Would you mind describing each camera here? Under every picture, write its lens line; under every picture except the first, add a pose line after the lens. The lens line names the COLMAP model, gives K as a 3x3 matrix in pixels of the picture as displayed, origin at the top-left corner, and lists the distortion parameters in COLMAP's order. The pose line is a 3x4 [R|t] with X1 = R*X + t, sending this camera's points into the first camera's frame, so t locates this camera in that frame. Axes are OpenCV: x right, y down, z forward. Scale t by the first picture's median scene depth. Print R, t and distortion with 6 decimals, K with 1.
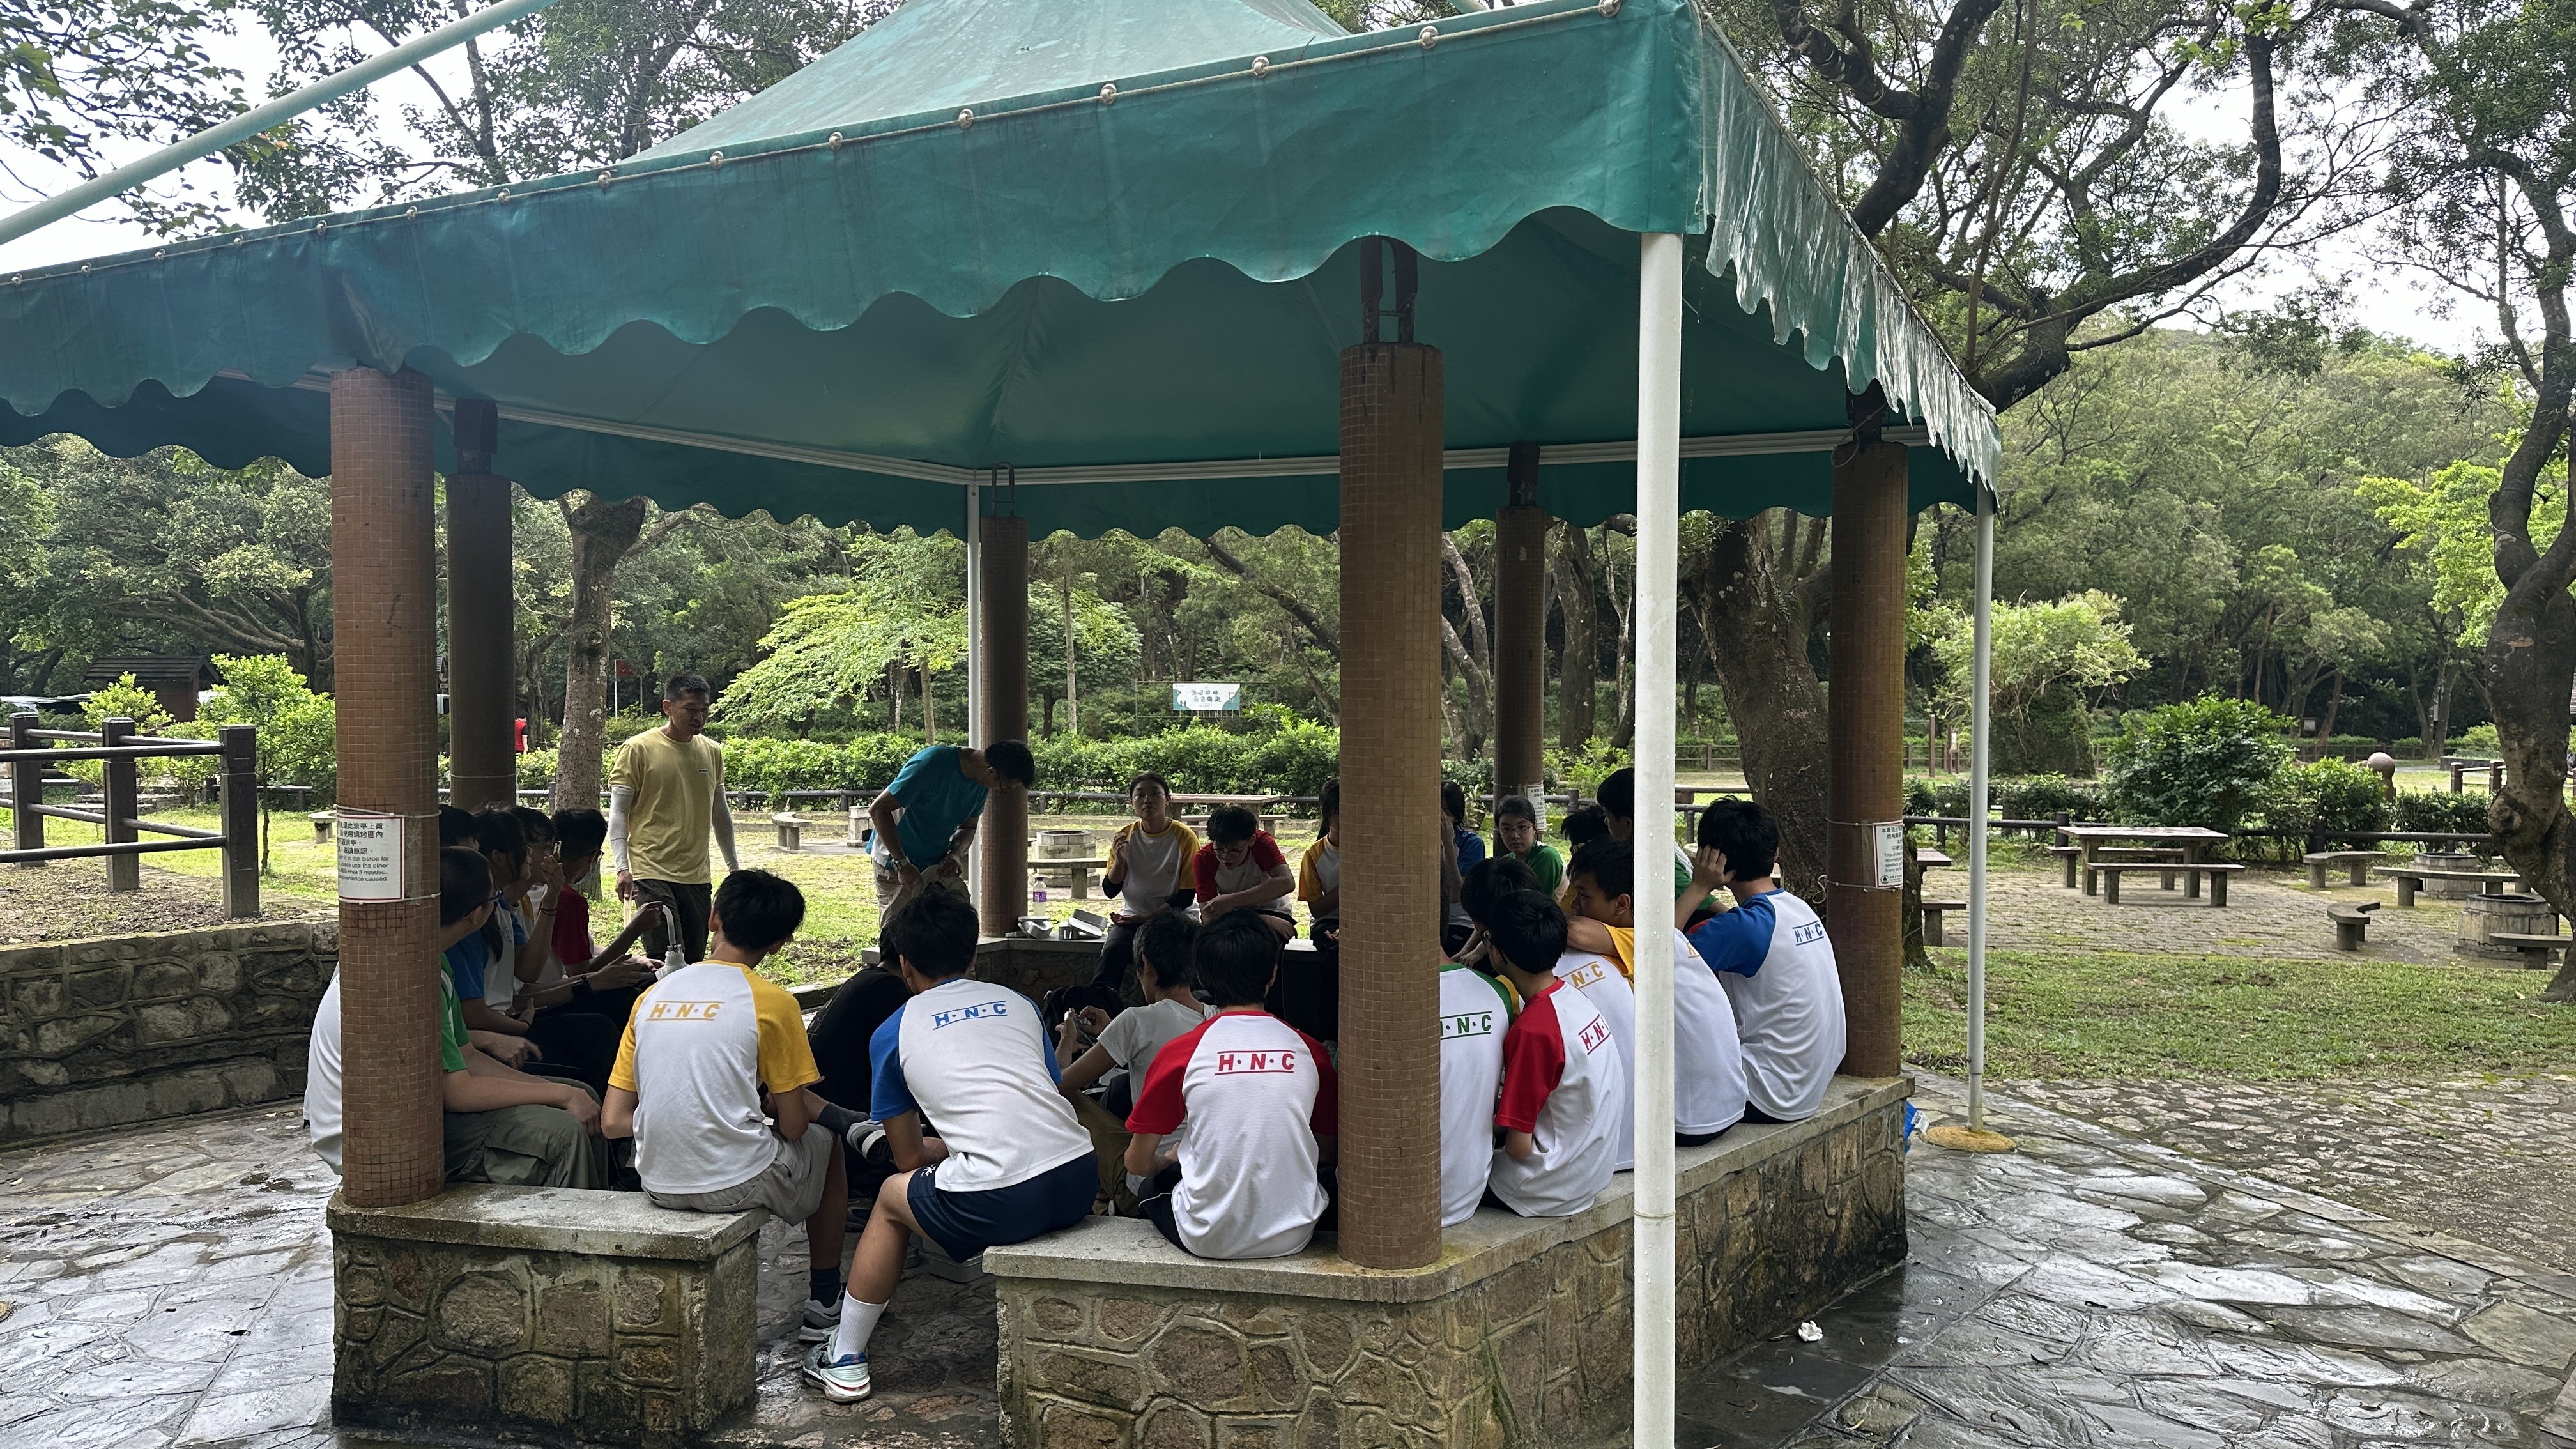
lens RADIAL K [[1764.6, 0, 1288.0], [0, 1764.6, 724.5], [0, 0, 1]] dist [0.066324, -0.047915]
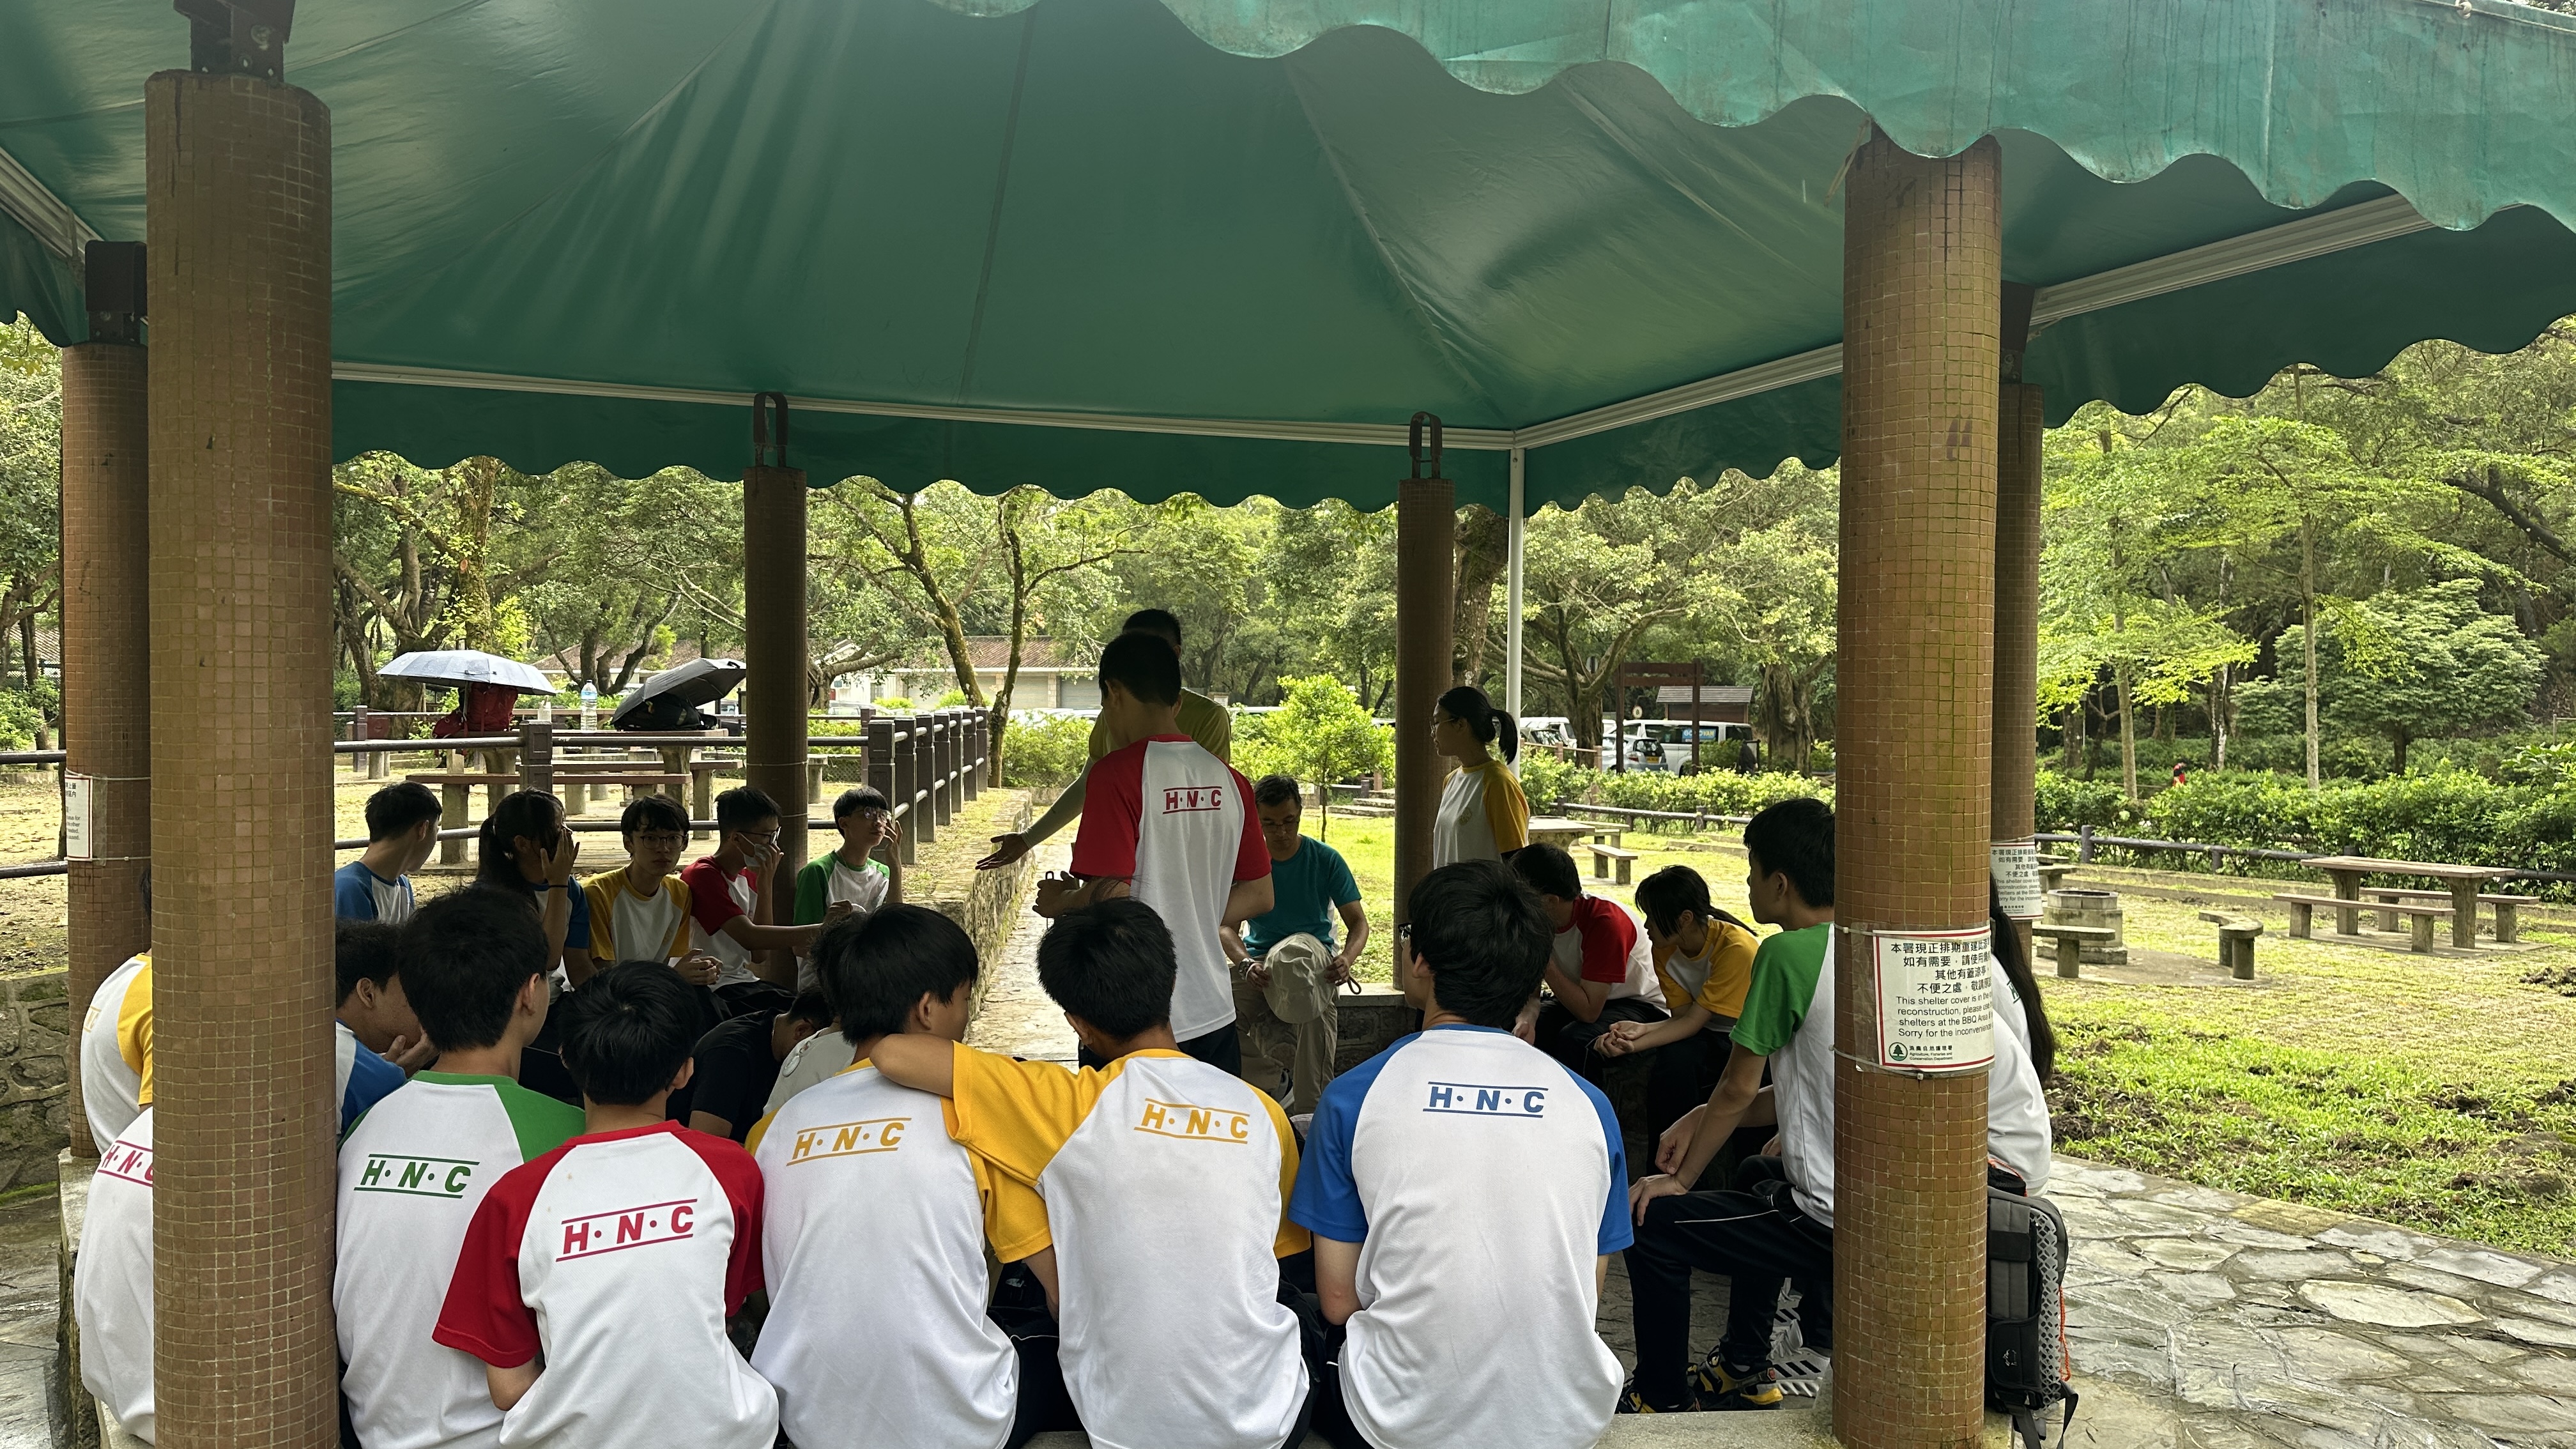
lens RADIAL K [[1764.6, 0, 1288.0], [0, 1764.6, 724.5], [0, 0, 1]] dist [0.066324, -0.047915]
pose [[0.746309, 0.014129, -0.665450, 0.092469], [-0.026355, 0.999618, -0.008332, 0.000400], [0.665078, 0.023756, 0.746396, 0.107300]]
